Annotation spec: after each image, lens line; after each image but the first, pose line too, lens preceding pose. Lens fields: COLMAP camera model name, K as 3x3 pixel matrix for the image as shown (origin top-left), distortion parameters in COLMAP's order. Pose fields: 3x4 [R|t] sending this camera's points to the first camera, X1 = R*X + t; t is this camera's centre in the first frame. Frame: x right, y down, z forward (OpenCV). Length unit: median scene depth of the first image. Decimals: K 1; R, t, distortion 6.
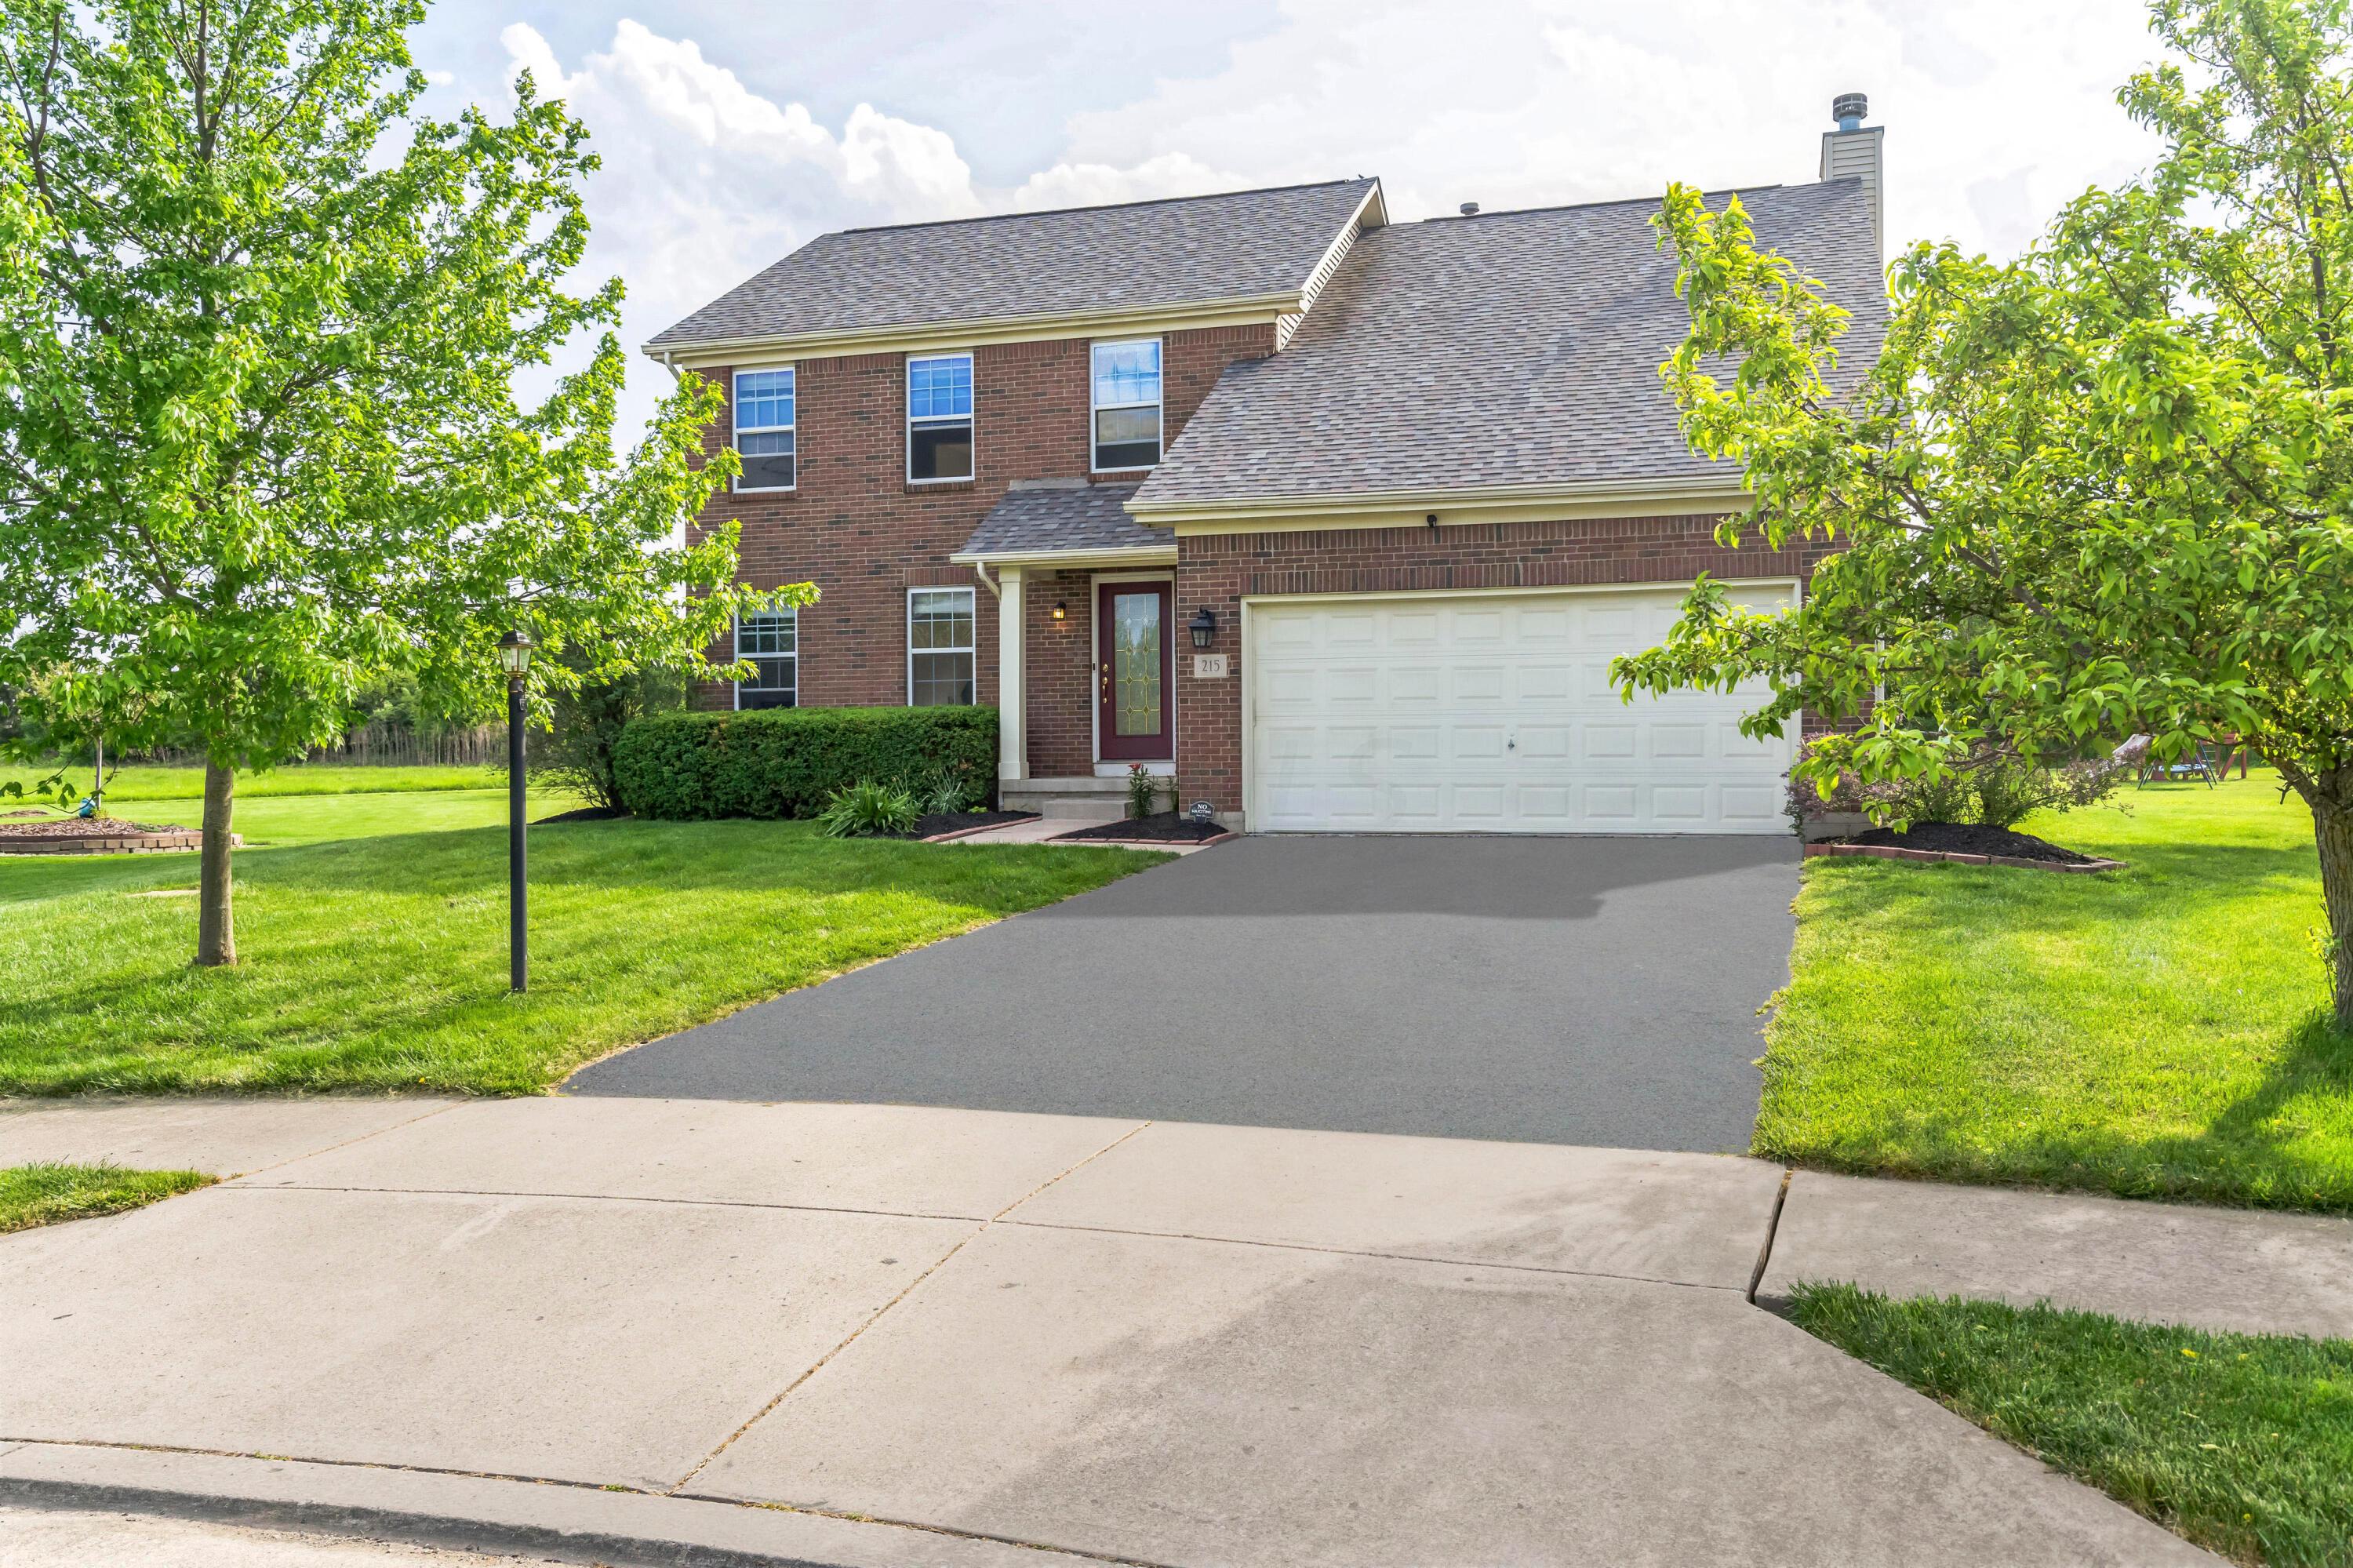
lens RADIAL K [[1815.3, 0, 1176.5], [0, 1815.3, 784.0], [0, 0, 1]] dist [0.008189, 0.000327]
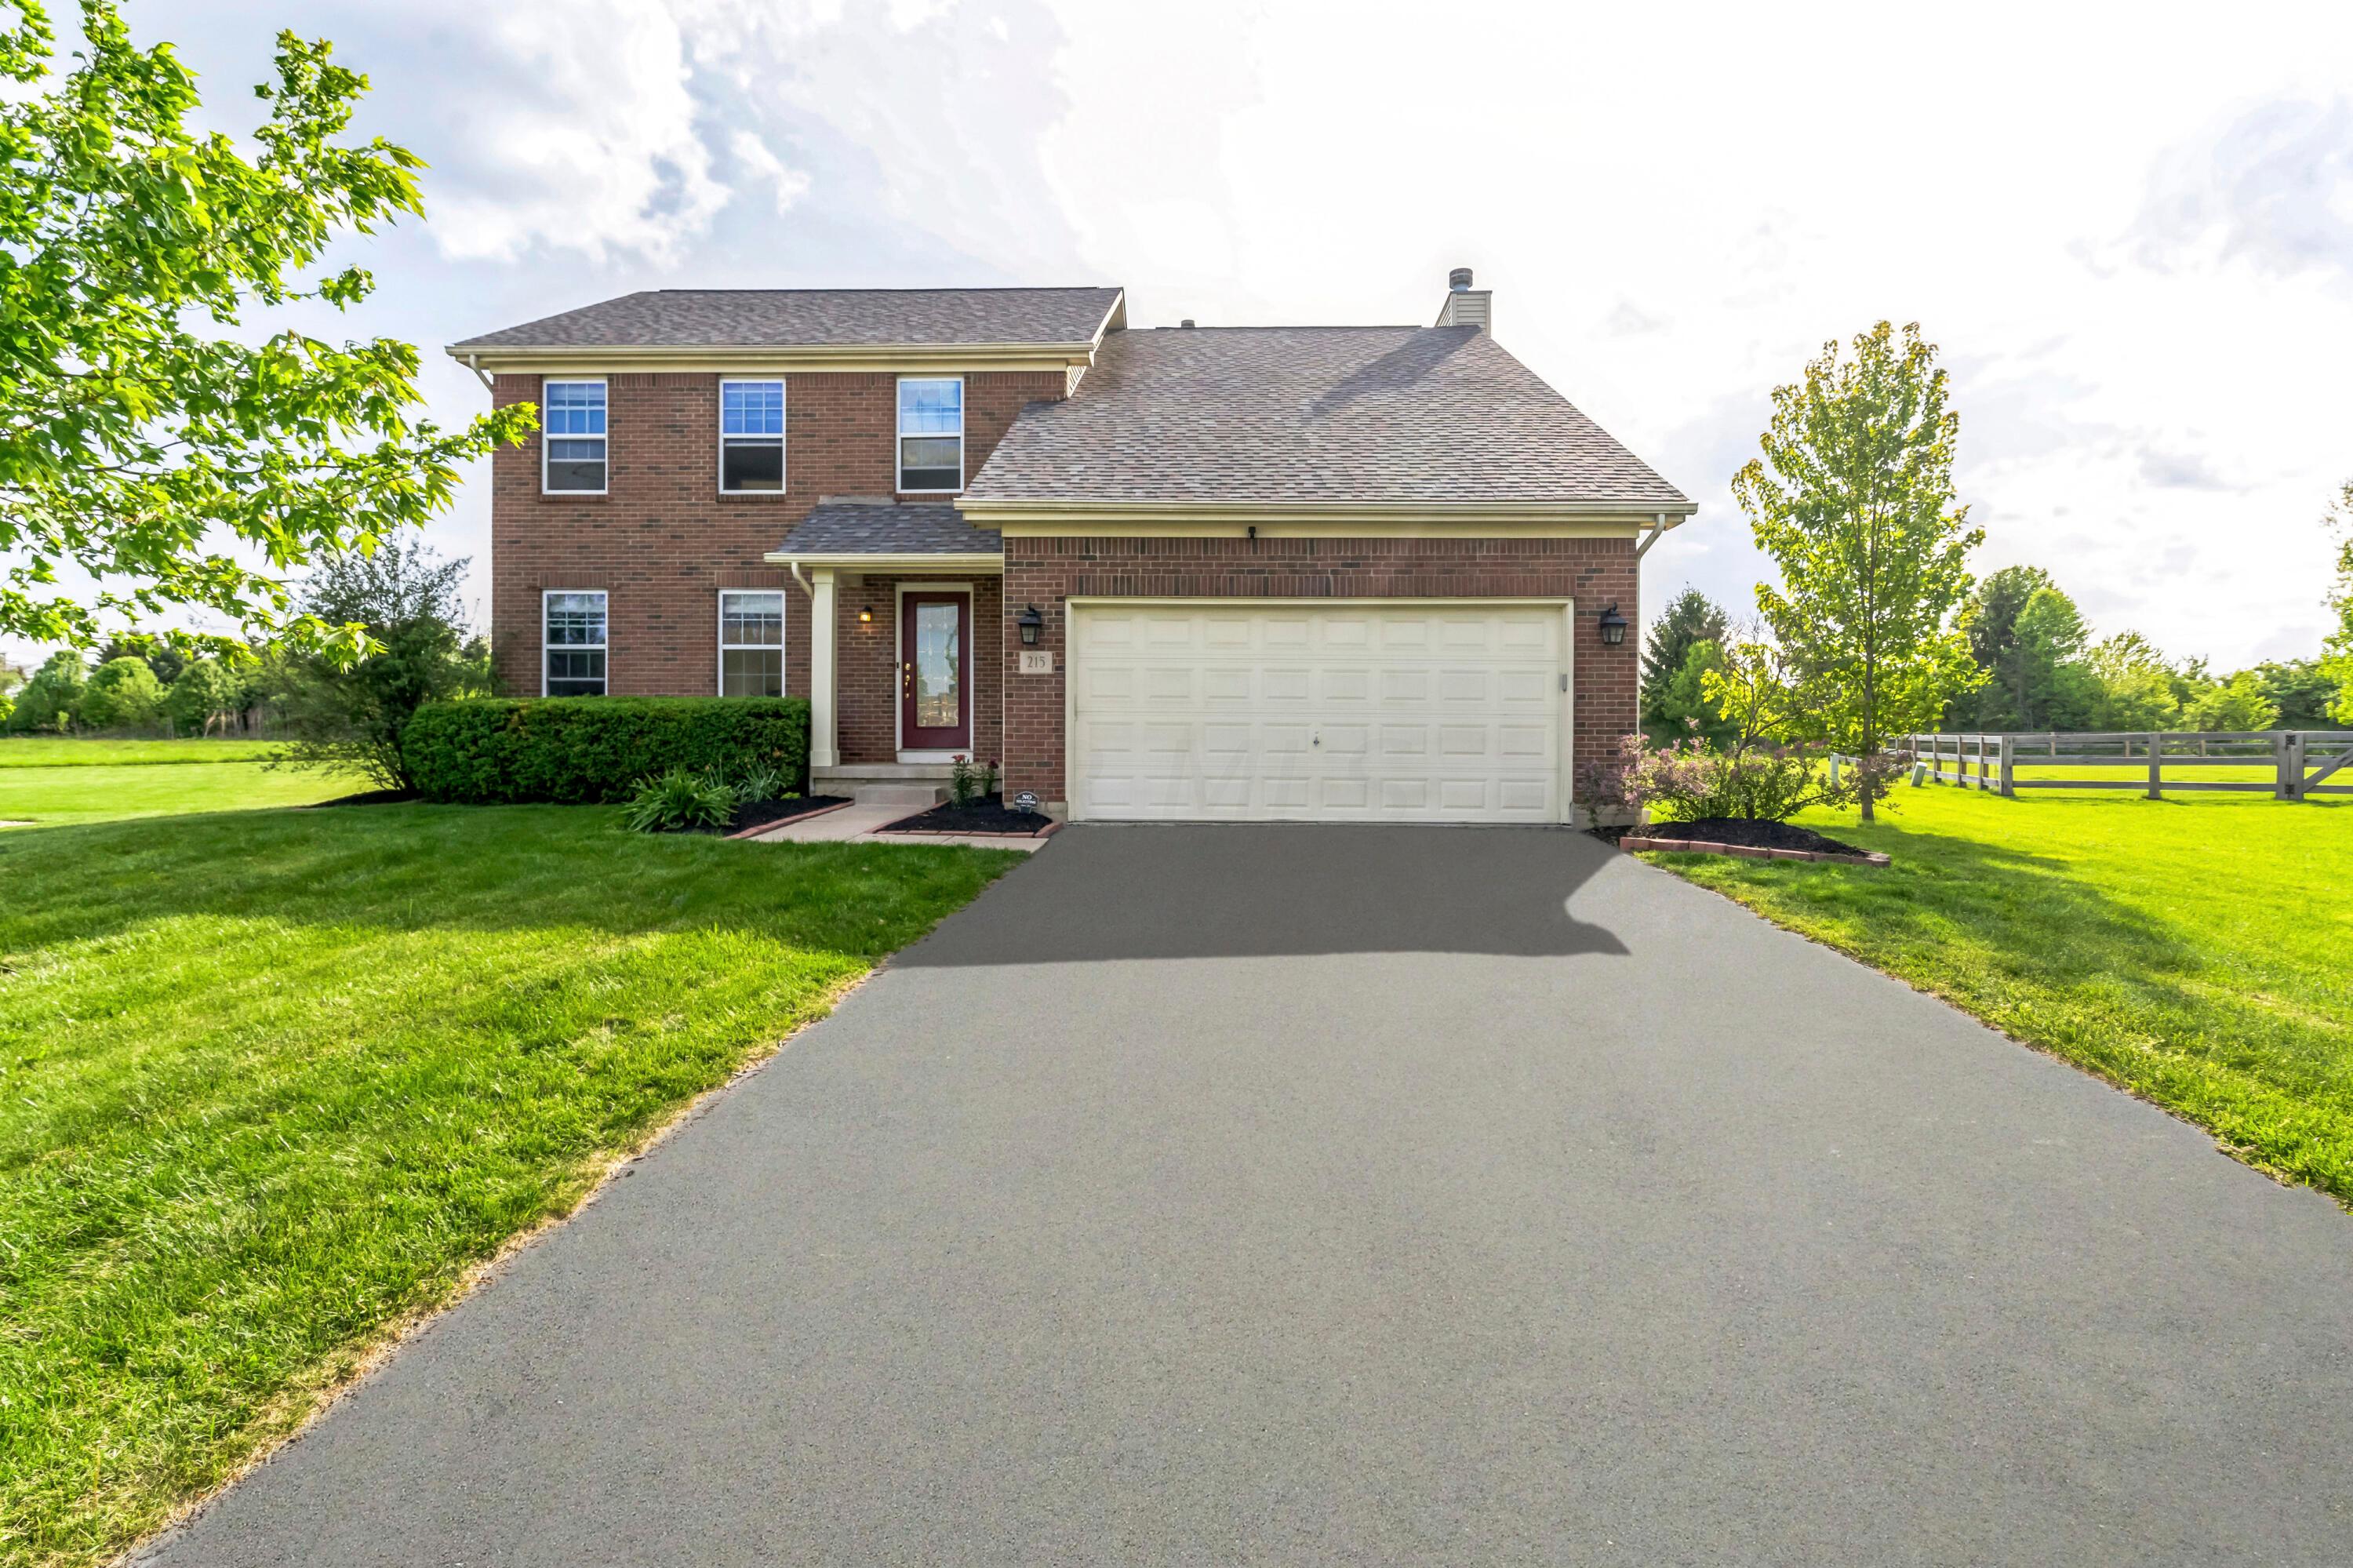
lens RADIAL K [[1087.4, 0, 1185.6], [0, 1087.4, 754.9], [0, 0, 1]] dist [-0.001402, -0.000349]
pose [[0.963641, 0.008539, 0.267064, -0.054814], [-0.007902, 0.999963, -0.003459, -0.008692], [-0.267084, 0.001223, 0.963673, 0.315146]]
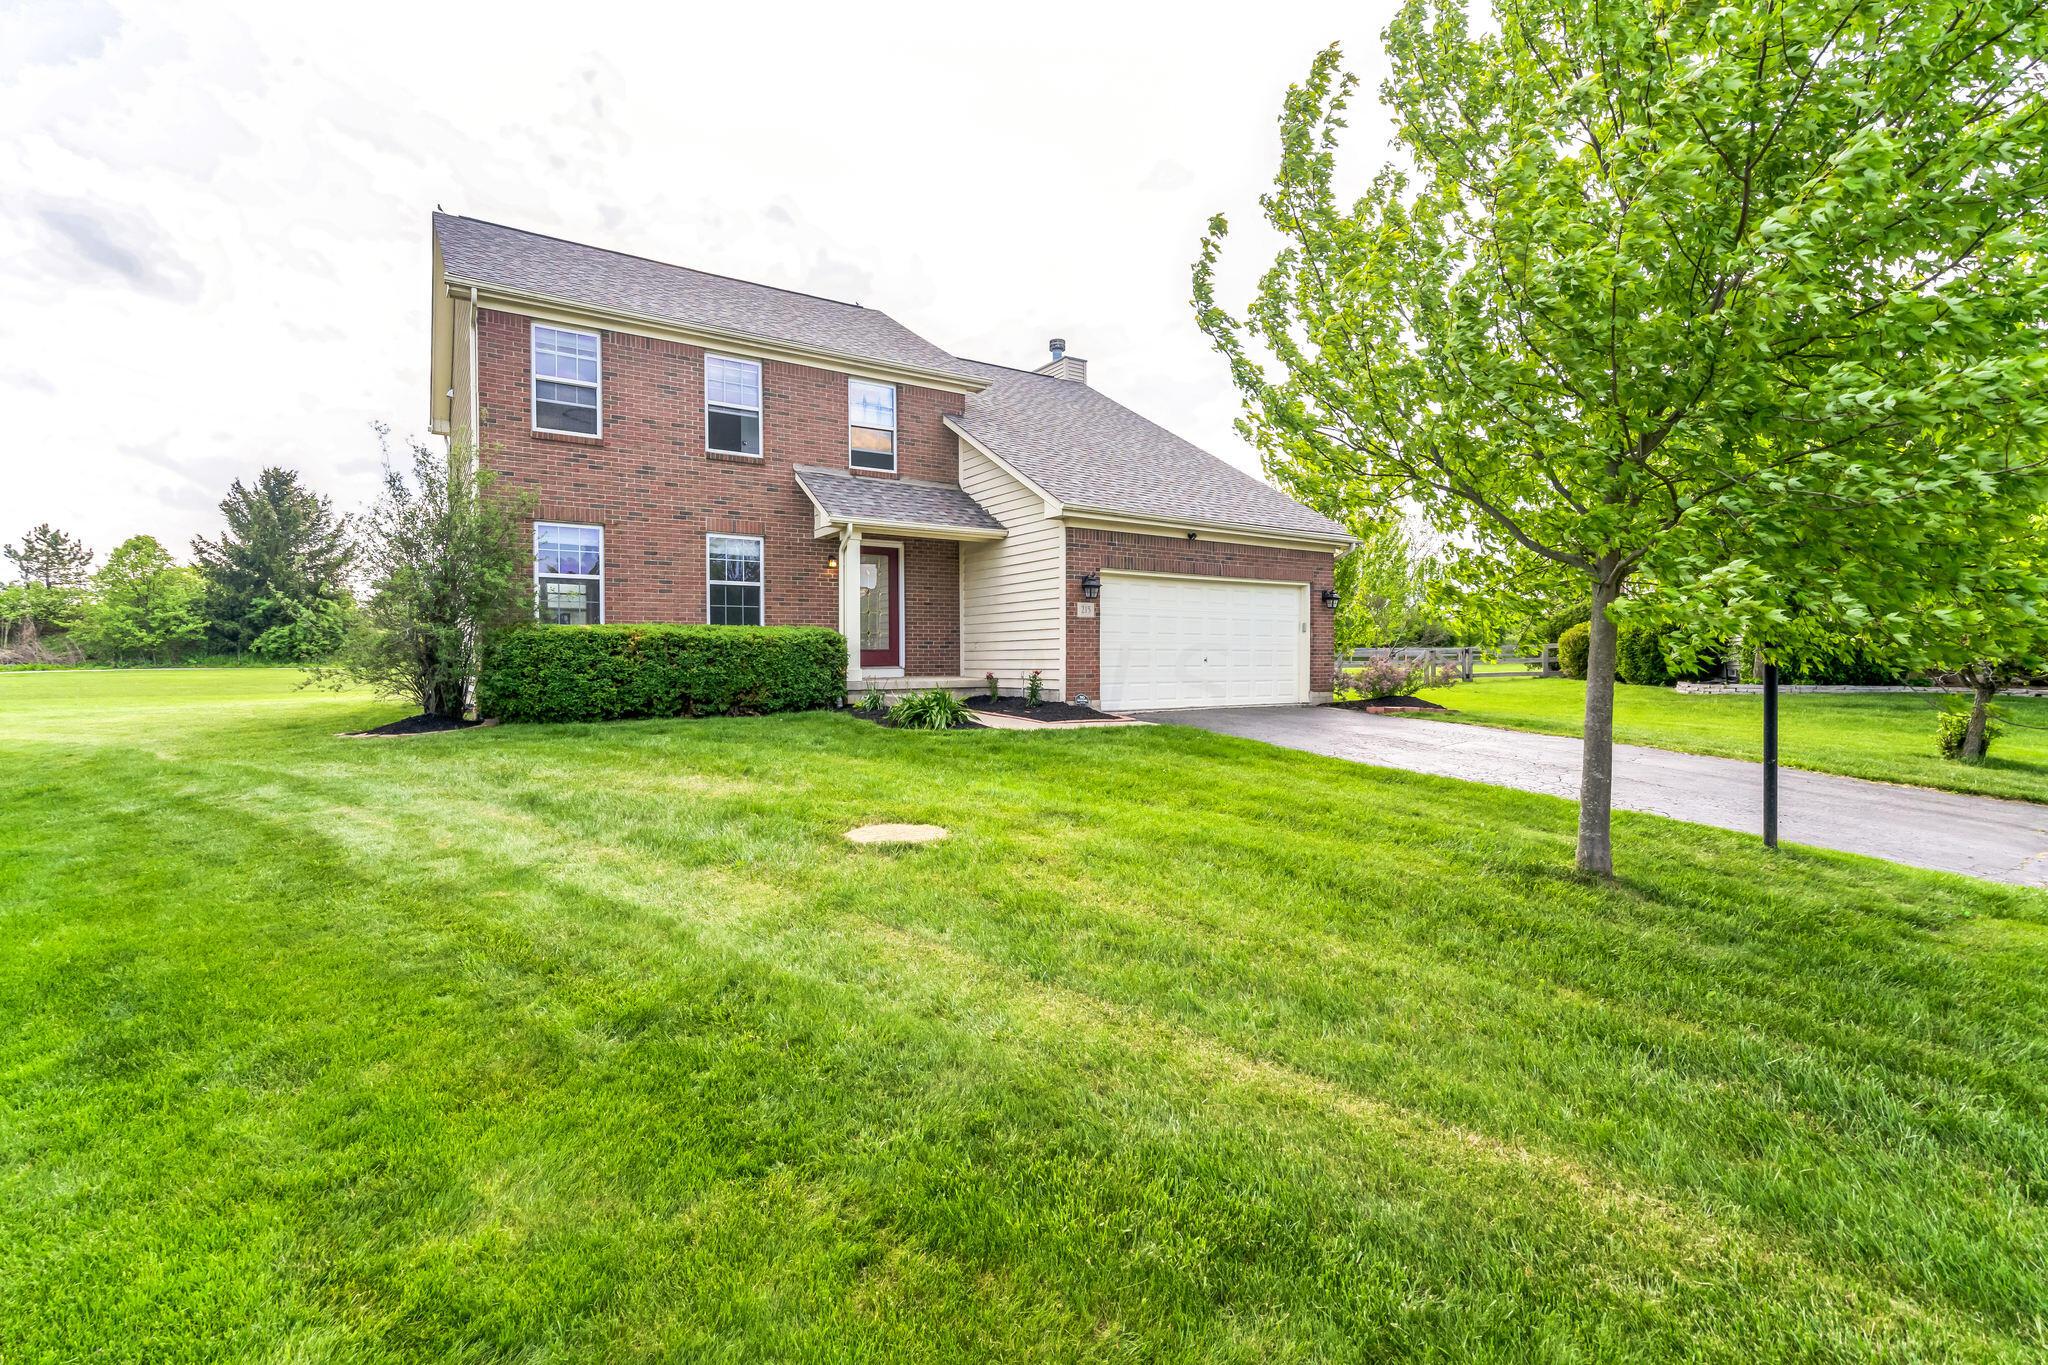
lens RADIAL K [[946.5, 0, 1031.9], [0, 946.5, 657.2], [0, 0, 1]] dist [-0.001402, -0.000349]
pose [[0.619828, 0.005018, 0.784722, -0.565806], [0.007026, 0.999904, -0.011944, -0.011173], [-0.784706, 0.012917, 0.619733, 0.435516]]
